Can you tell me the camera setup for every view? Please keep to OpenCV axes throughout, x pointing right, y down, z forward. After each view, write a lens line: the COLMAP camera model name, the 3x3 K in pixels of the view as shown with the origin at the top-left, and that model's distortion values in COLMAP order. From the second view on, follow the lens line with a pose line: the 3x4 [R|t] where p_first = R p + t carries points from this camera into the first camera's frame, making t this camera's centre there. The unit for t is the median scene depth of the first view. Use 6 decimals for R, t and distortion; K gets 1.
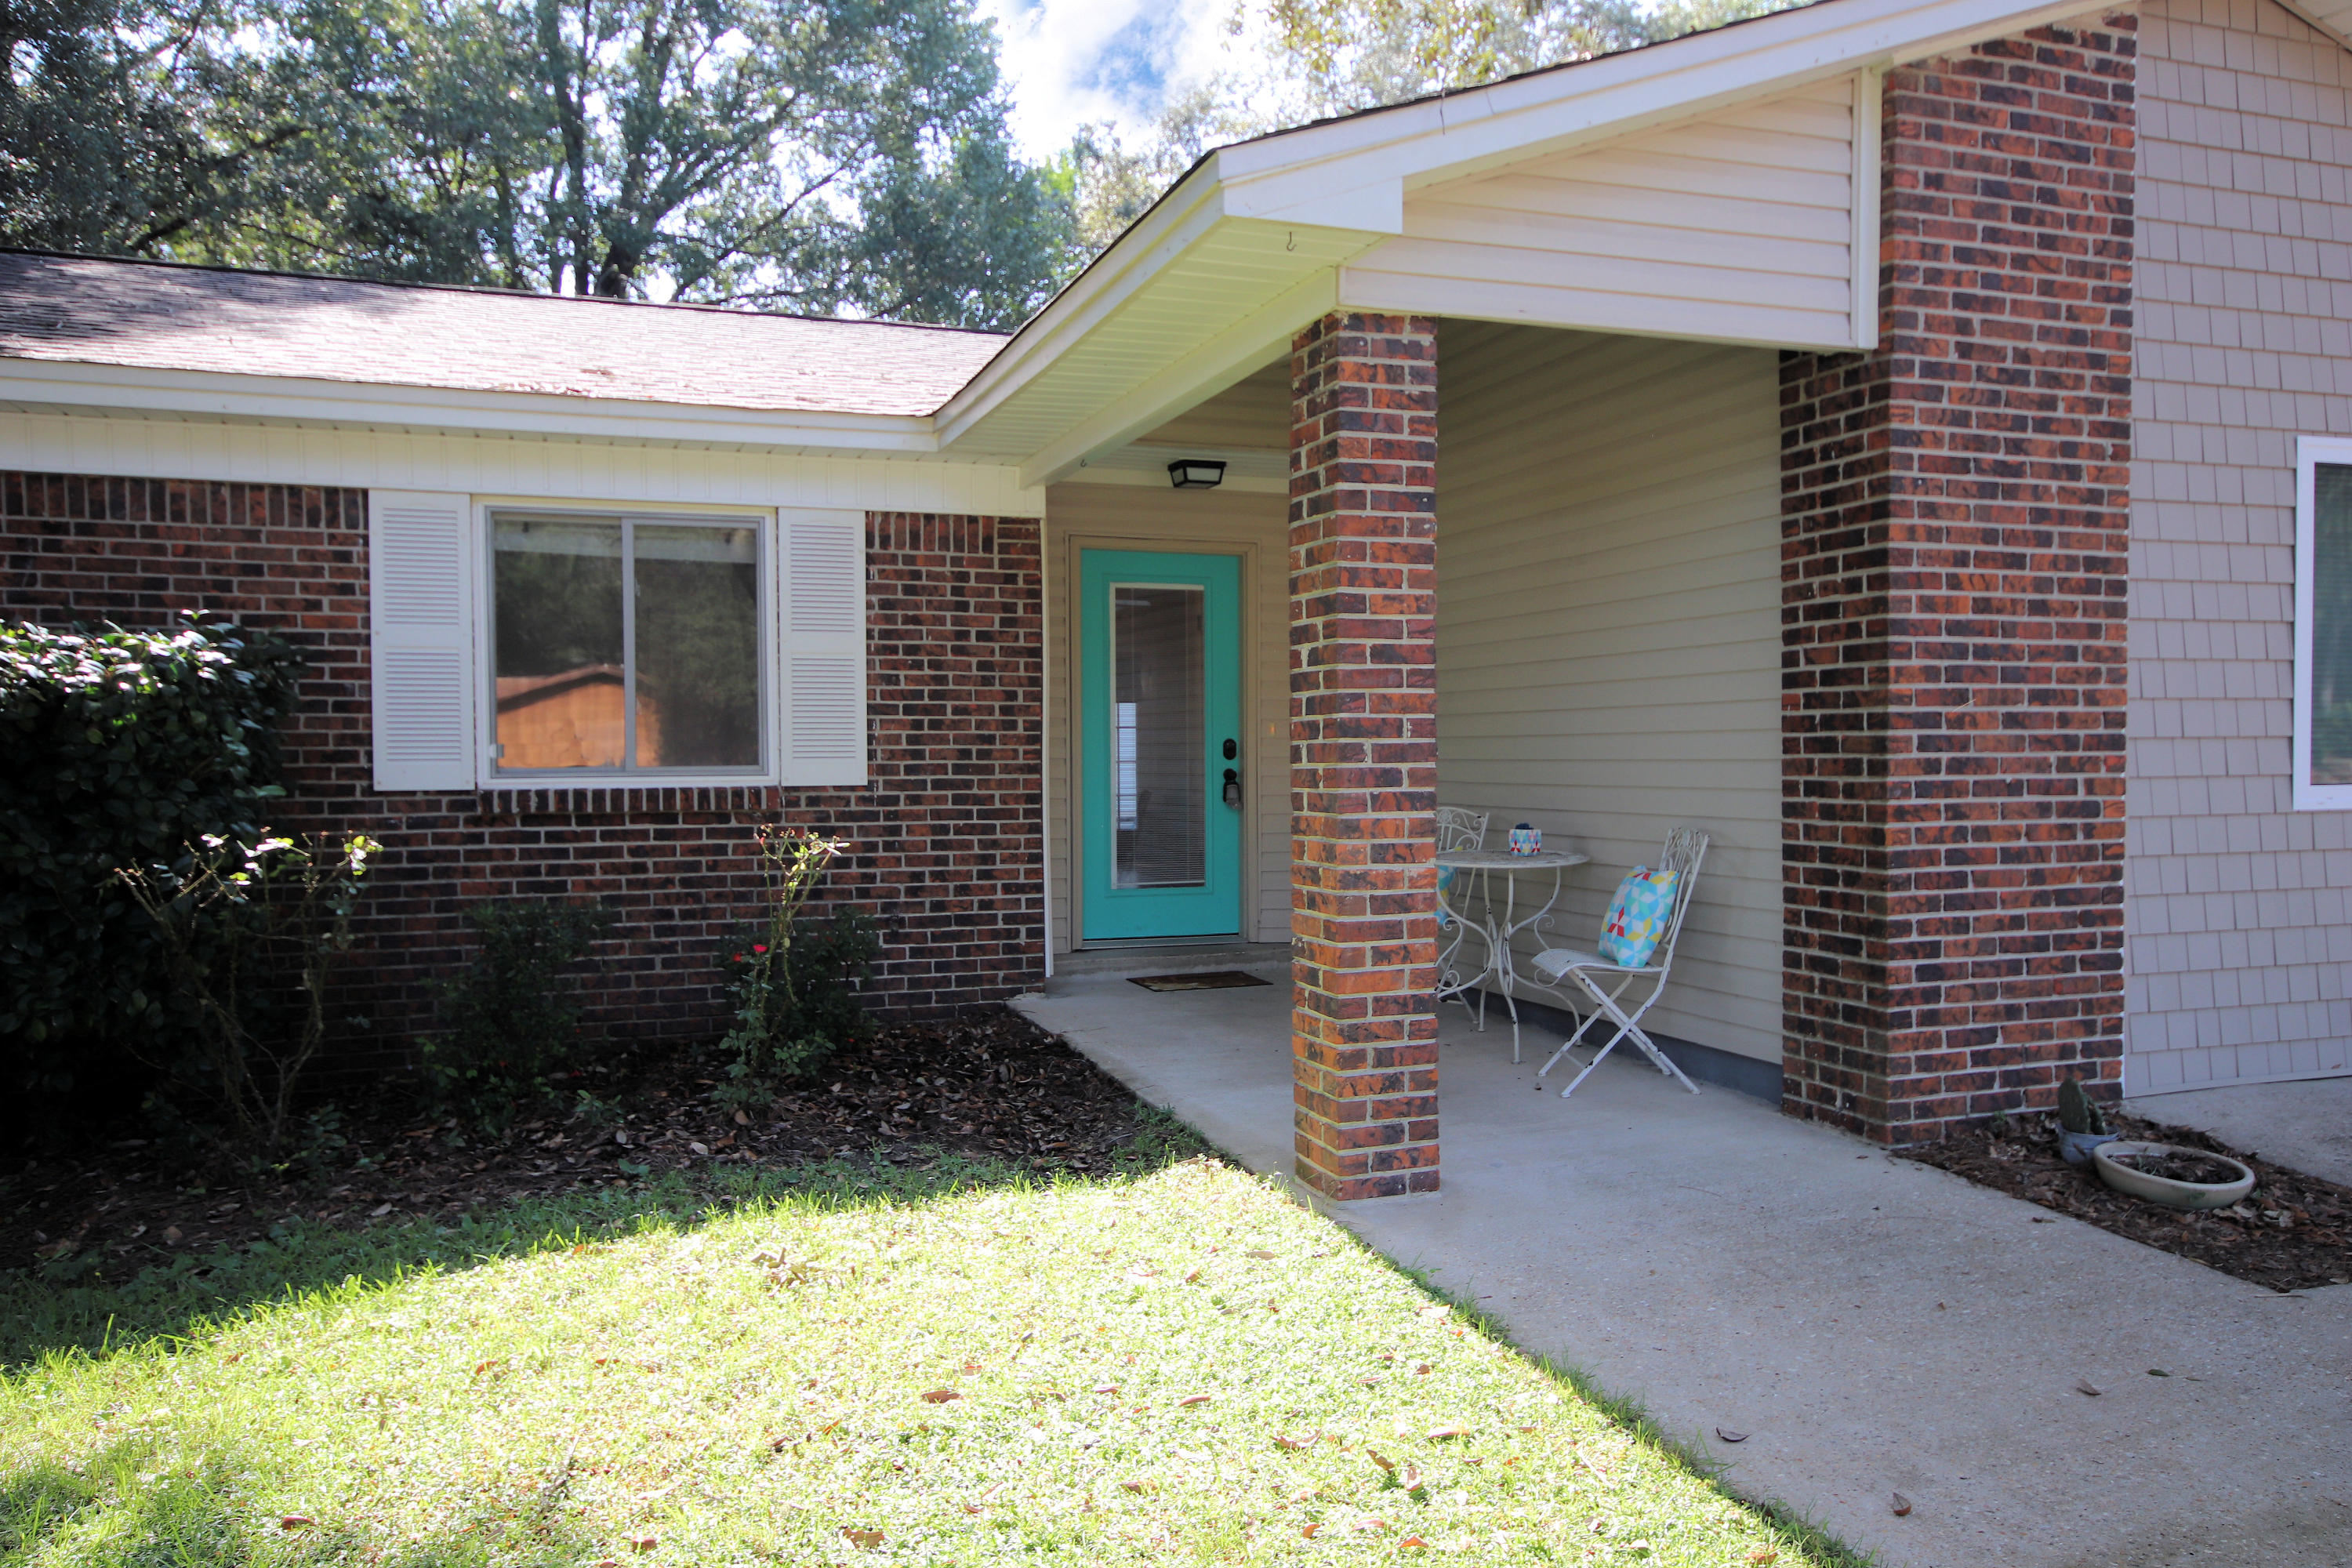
lens RADIAL K [[1738.8, 0, 1176.0], [0, 1738.8, 784.0], [0, 0, 1]] dist [0.012602, 0.005551]
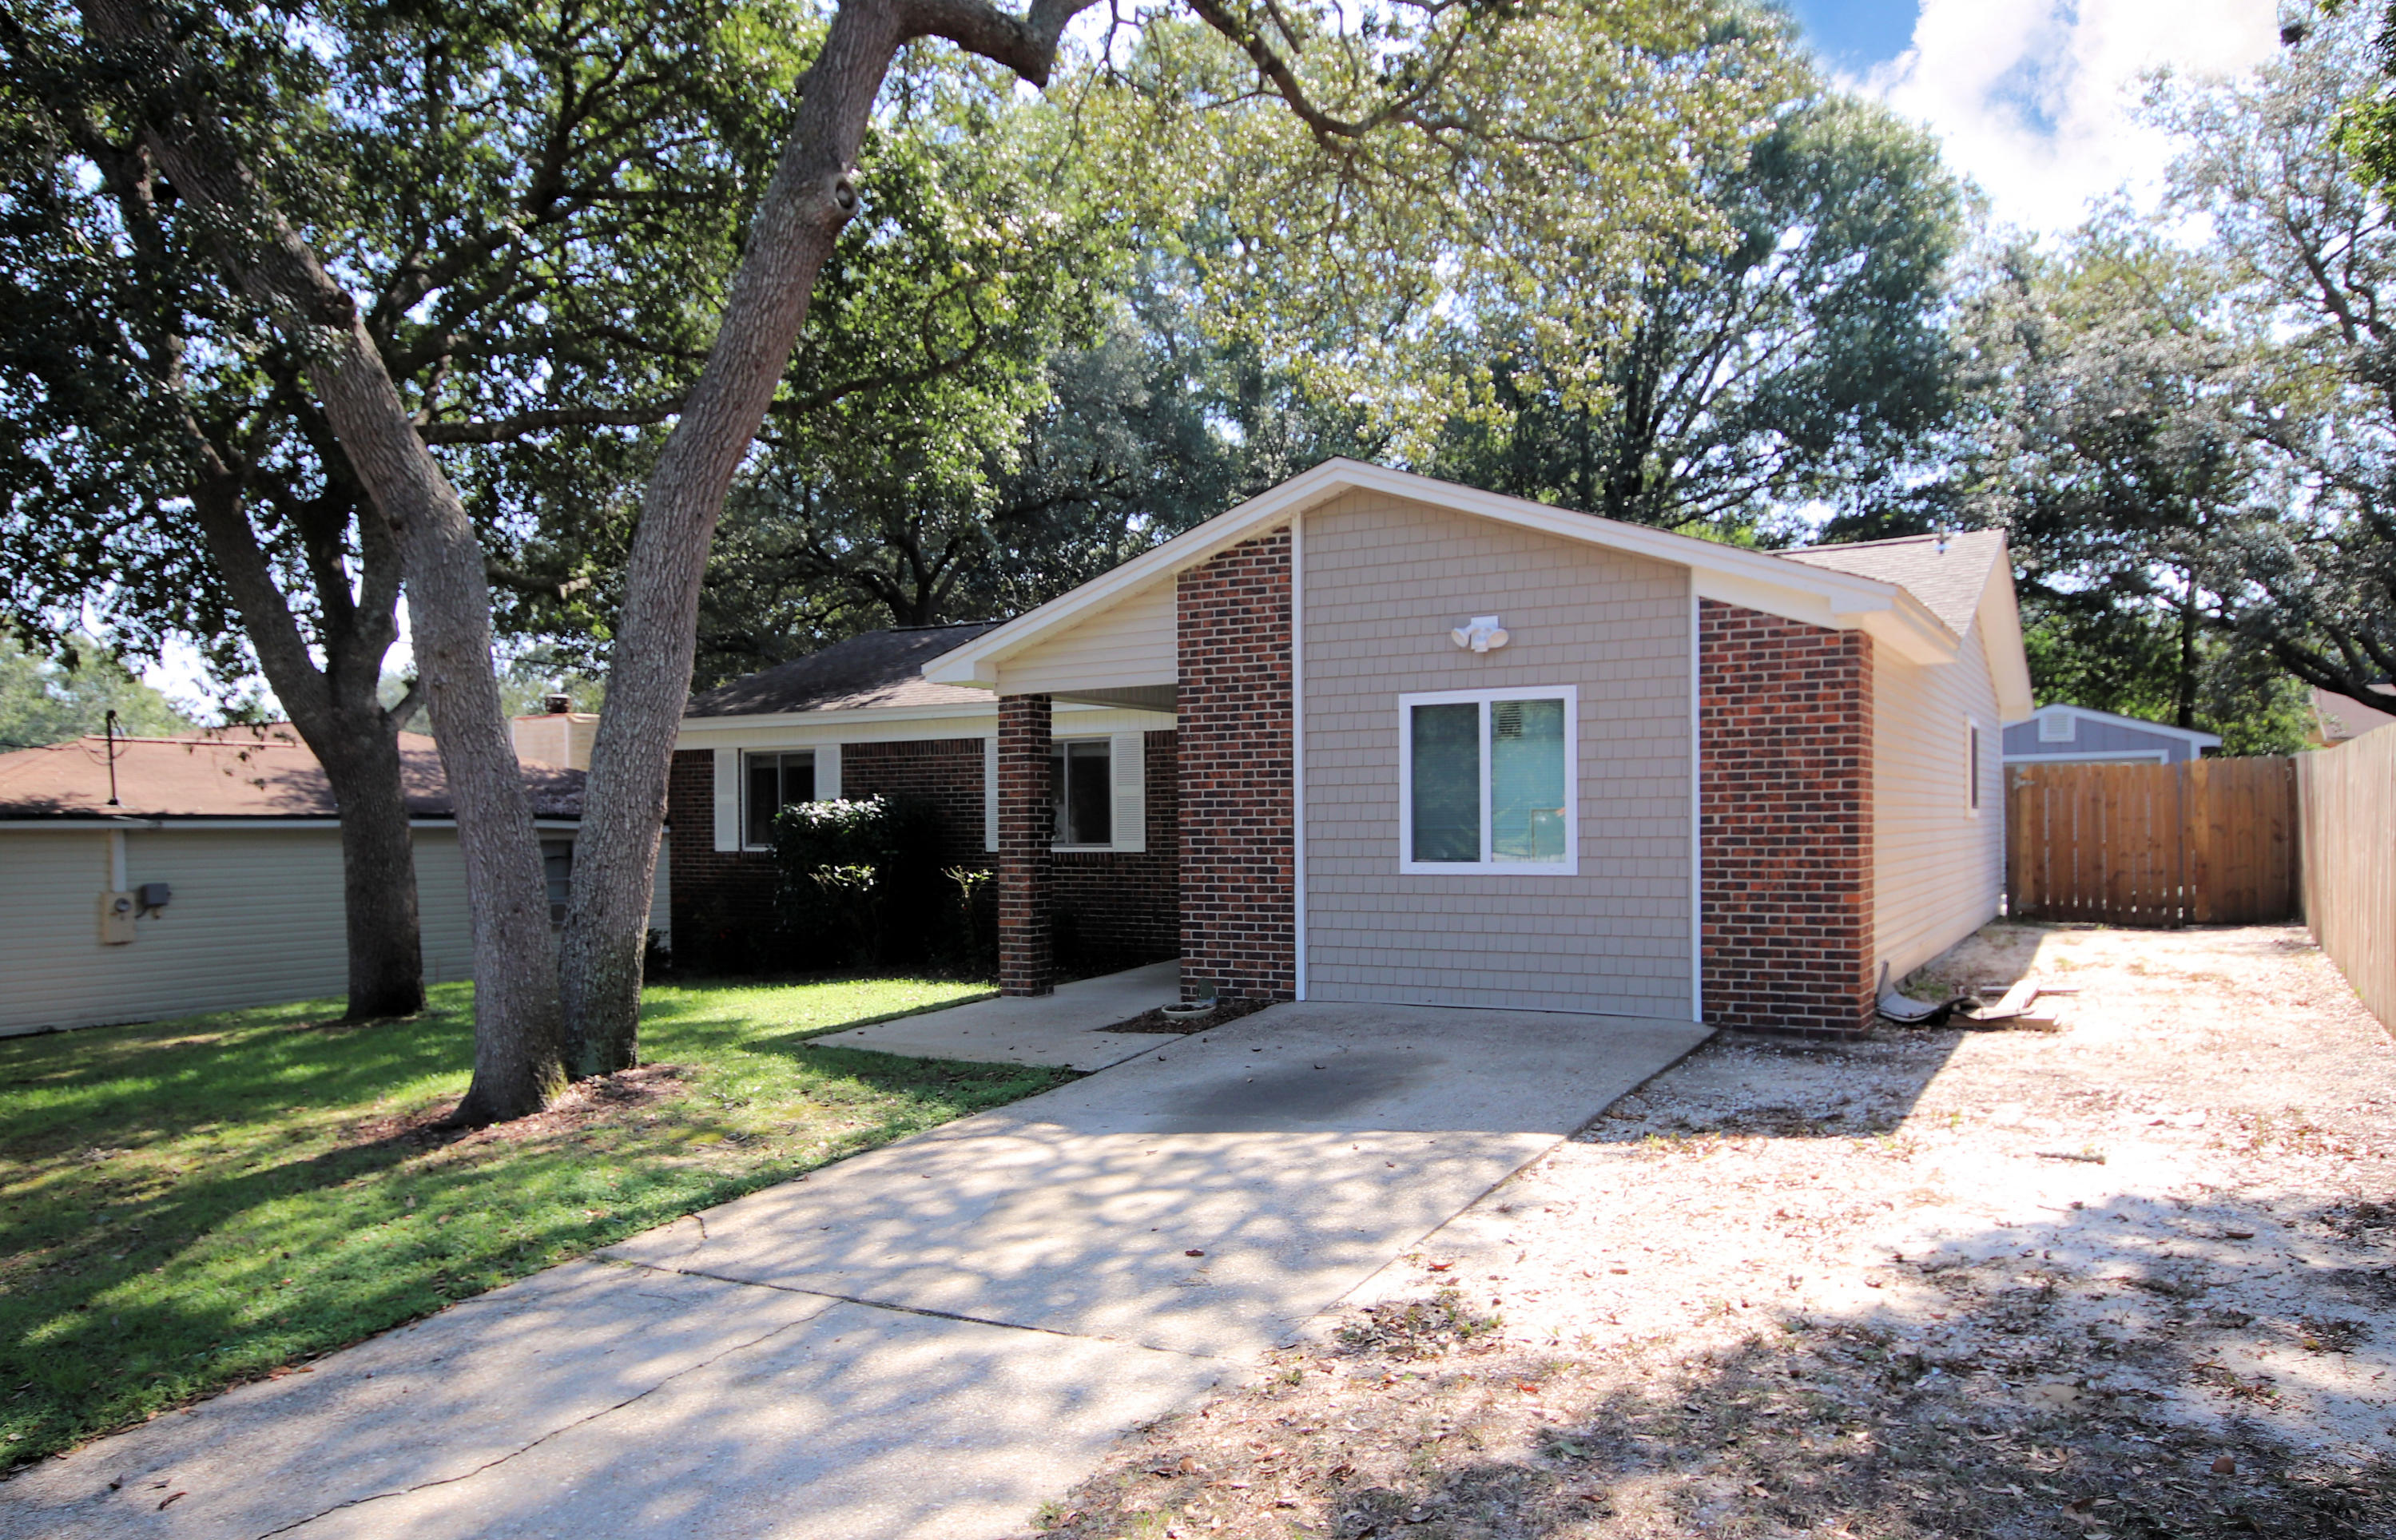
lens RADIAL K [[2129.0, 0, 1198.0], [0, 2129.0, 770.0], [0, 0, 1]] dist [-0.003320, -0.000109]
pose [[0.586247, -0.019320, -0.809902, 2.799096], [-0.007696, 0.999538, -0.029415, -0.035164], [0.810096, 0.023478, 0.585827, -0.742394]]
